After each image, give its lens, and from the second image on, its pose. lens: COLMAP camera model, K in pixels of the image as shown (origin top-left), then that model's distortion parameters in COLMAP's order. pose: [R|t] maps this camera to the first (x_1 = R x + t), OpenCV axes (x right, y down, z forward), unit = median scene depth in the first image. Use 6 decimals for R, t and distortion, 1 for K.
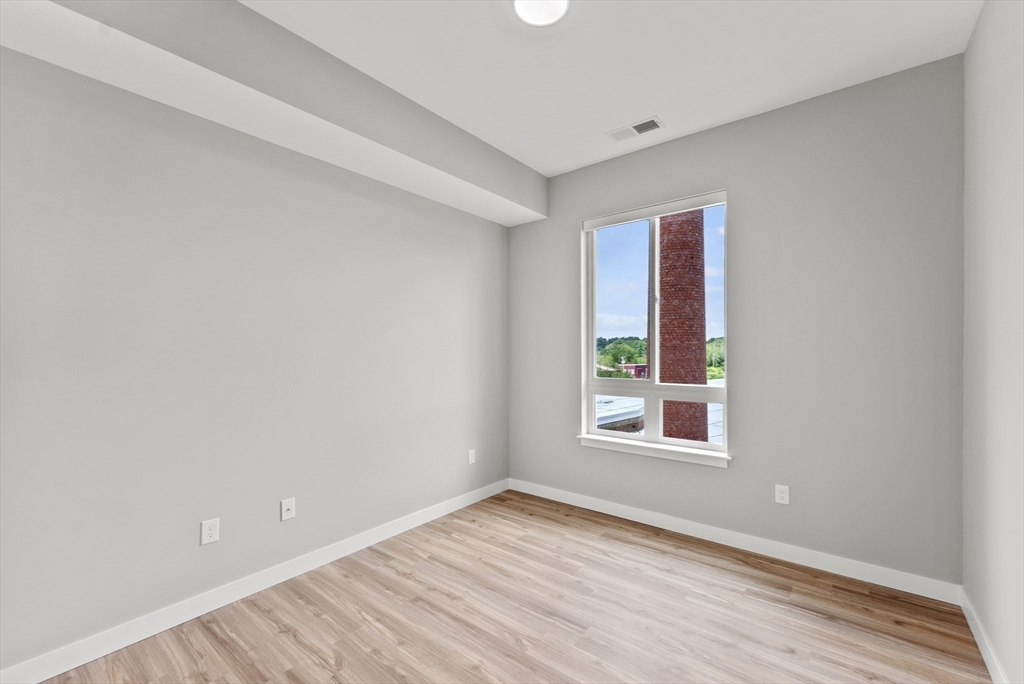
lens RADIAL K [[418.8, 0, 511.1], [0, 418.8, 345.4], [0, 0, 1]] dist [0.001196, 0.000319]
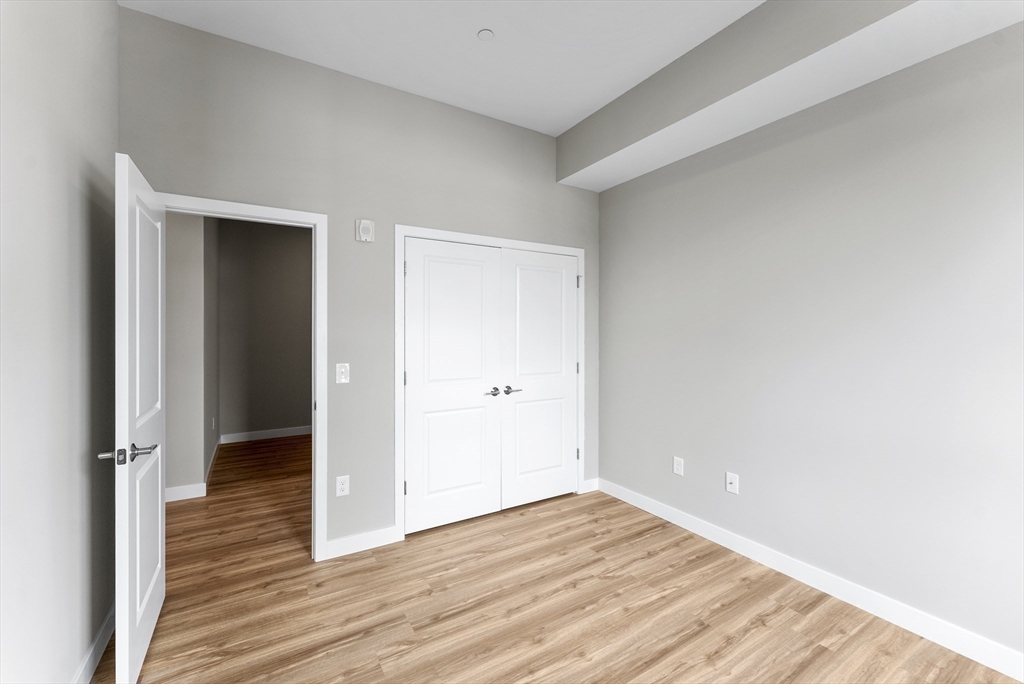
lens RADIAL K [[418.8, 0, 508.3], [0, 418.8, 337.7], [0, 0, 1]] dist [0.001196, 0.000319]
pose [[-0.341450, 0.010074, -0.939846, 0.688089], [0.009239, 0.999930, 0.007362, 0.022459], [0.939855, -0.006170, -0.341519, 0.923005]]
